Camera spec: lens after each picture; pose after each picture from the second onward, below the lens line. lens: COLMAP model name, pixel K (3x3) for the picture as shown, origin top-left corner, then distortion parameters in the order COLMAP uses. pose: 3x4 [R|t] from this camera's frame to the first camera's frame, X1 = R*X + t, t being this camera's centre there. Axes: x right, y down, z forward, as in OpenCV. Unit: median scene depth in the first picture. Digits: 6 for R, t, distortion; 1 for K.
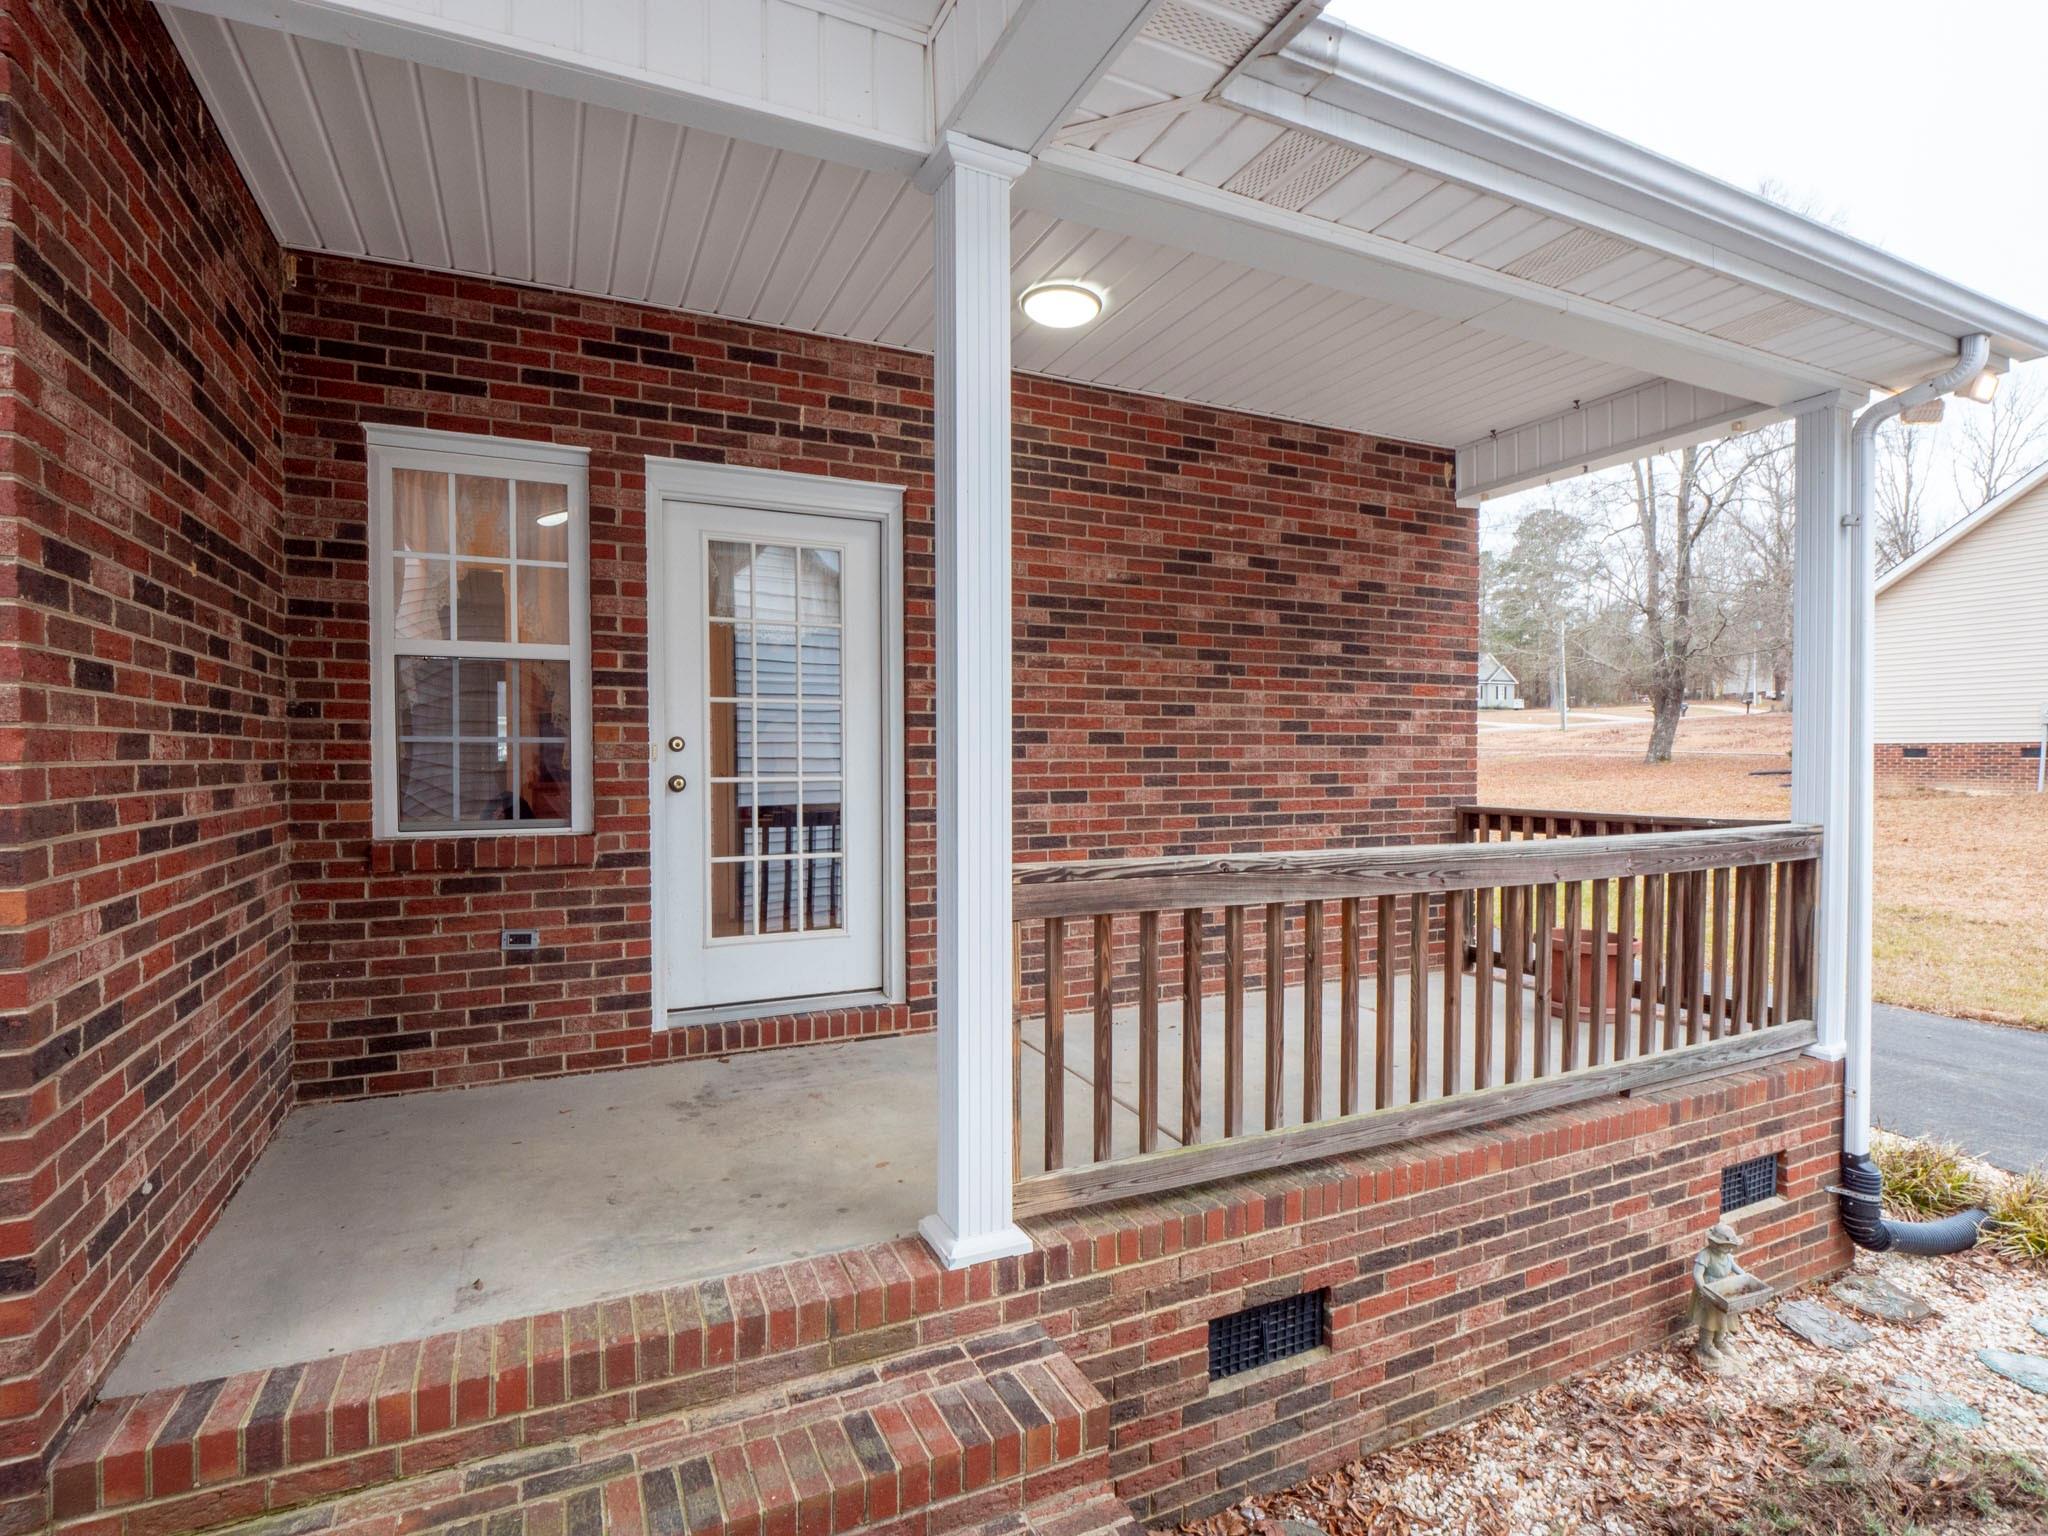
lens RADIAL K [[1024.9, 0, 1029.0], [0, 1024.9, 770.7], [0, 0, 1]] dist [-0.015858, -0.000959]
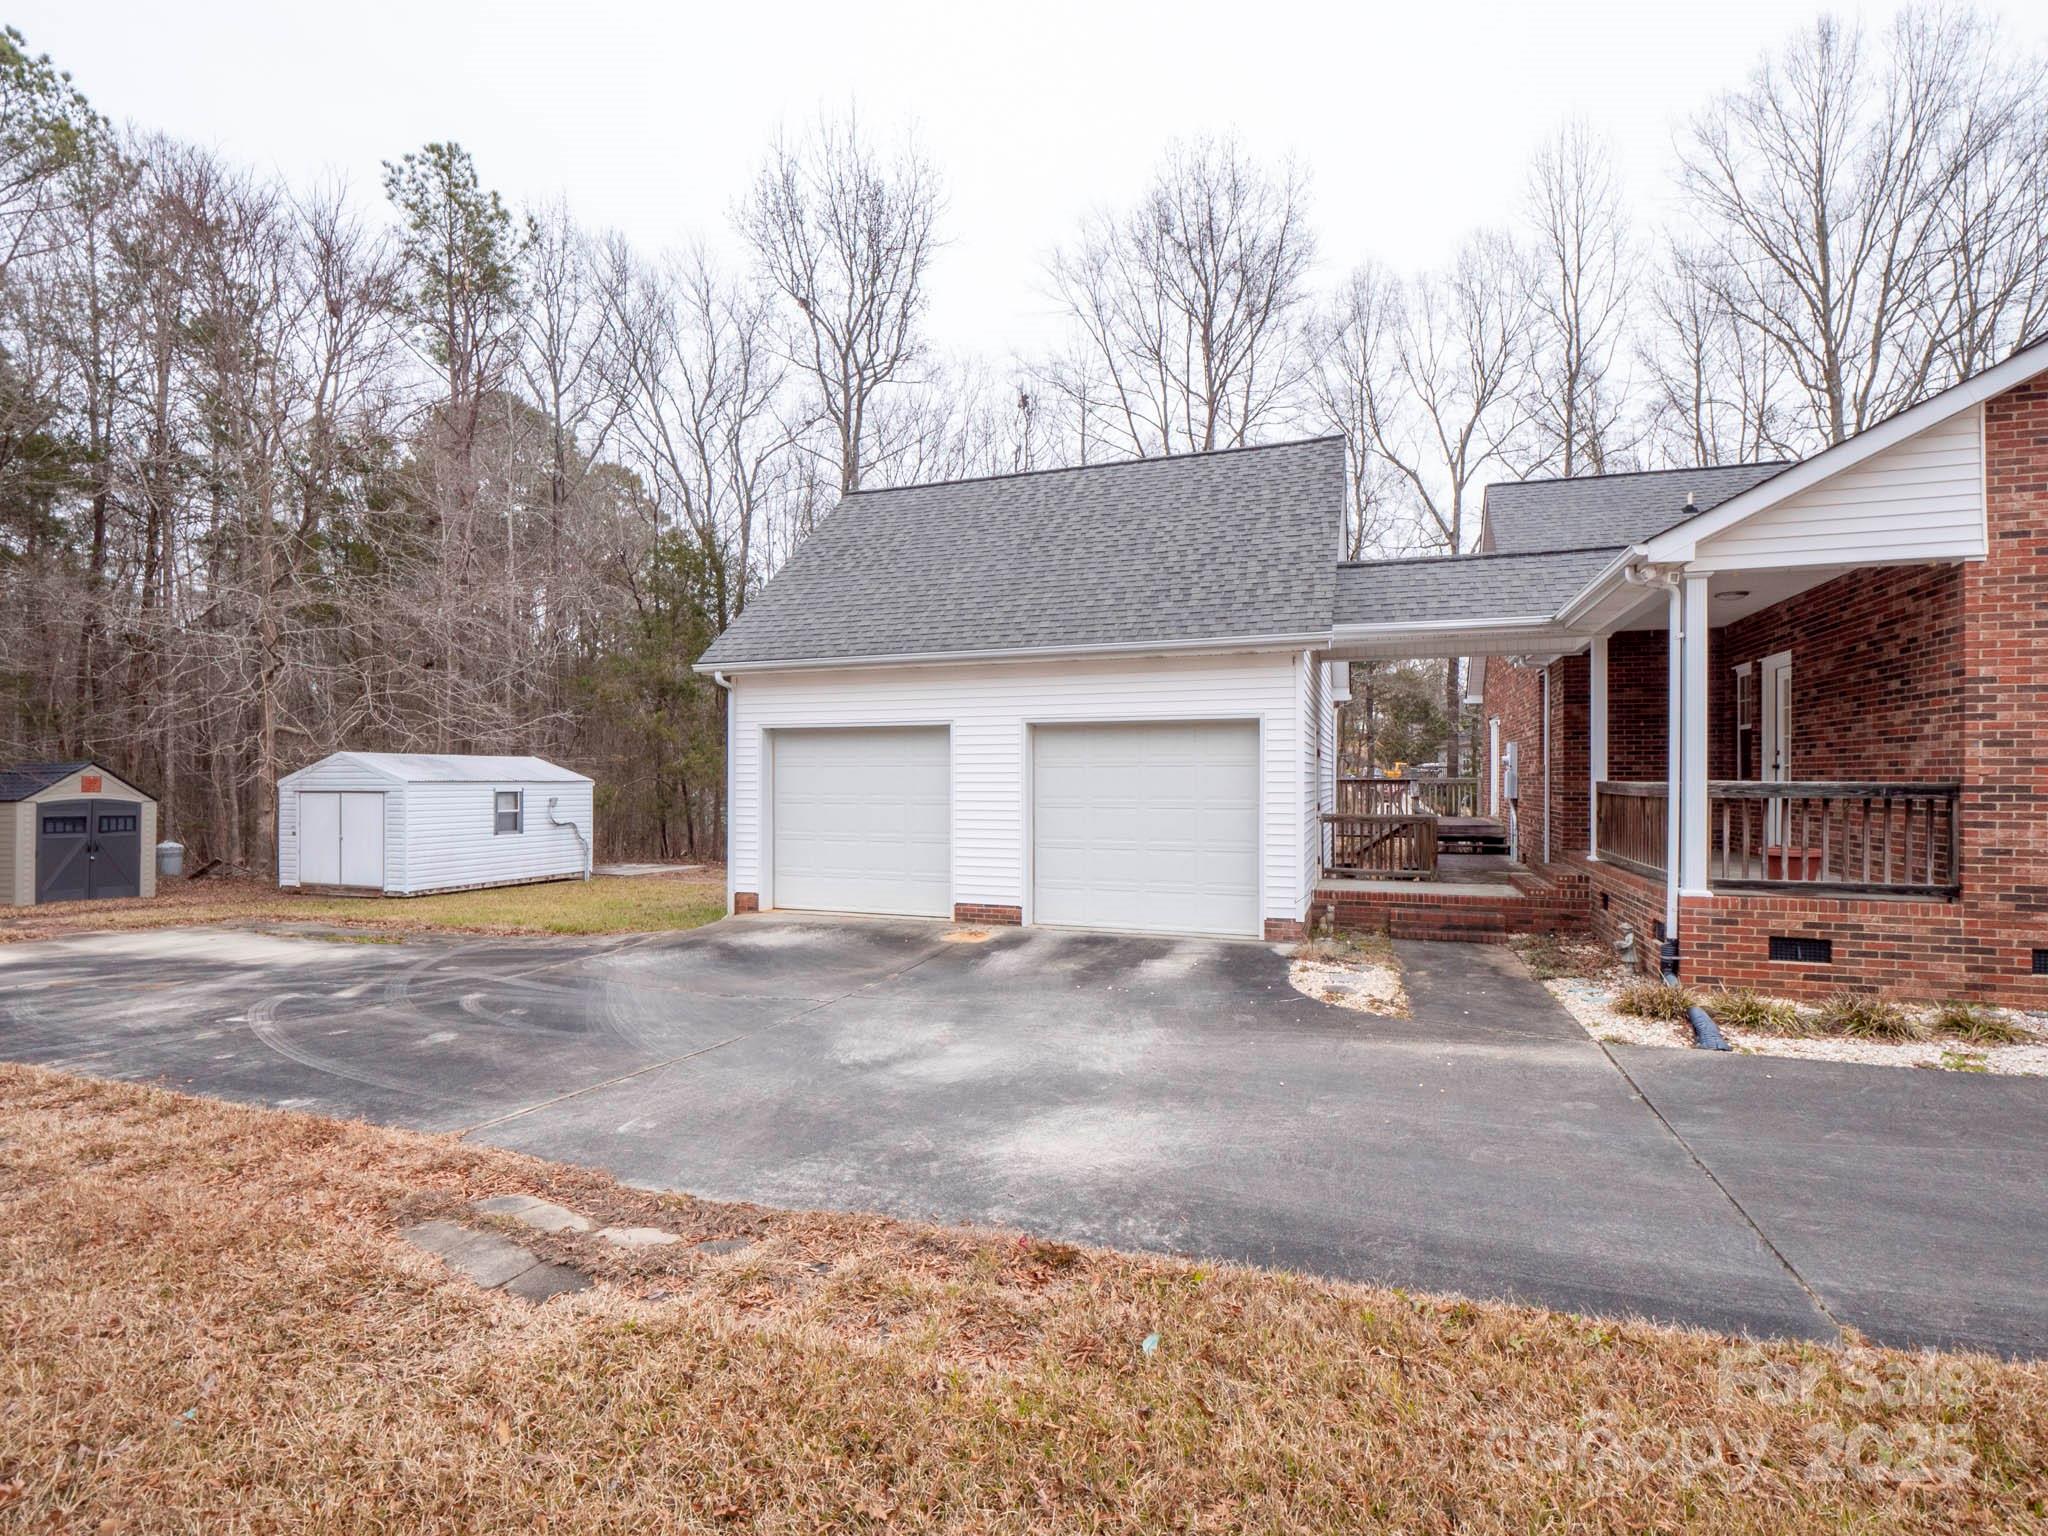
lens RADIAL K [[1024.9, 0, 1023.4], [0, 1024.9, 770.6], [0, 0, 1]] dist [-0.015858, -0.000959]
pose [[-0.707512, -0.004905, -0.706685, 2.340798], [-0.012218, 0.999911, 0.005292, 0.026833], [0.706596, 0.012379, -0.707509, 1.112578]]
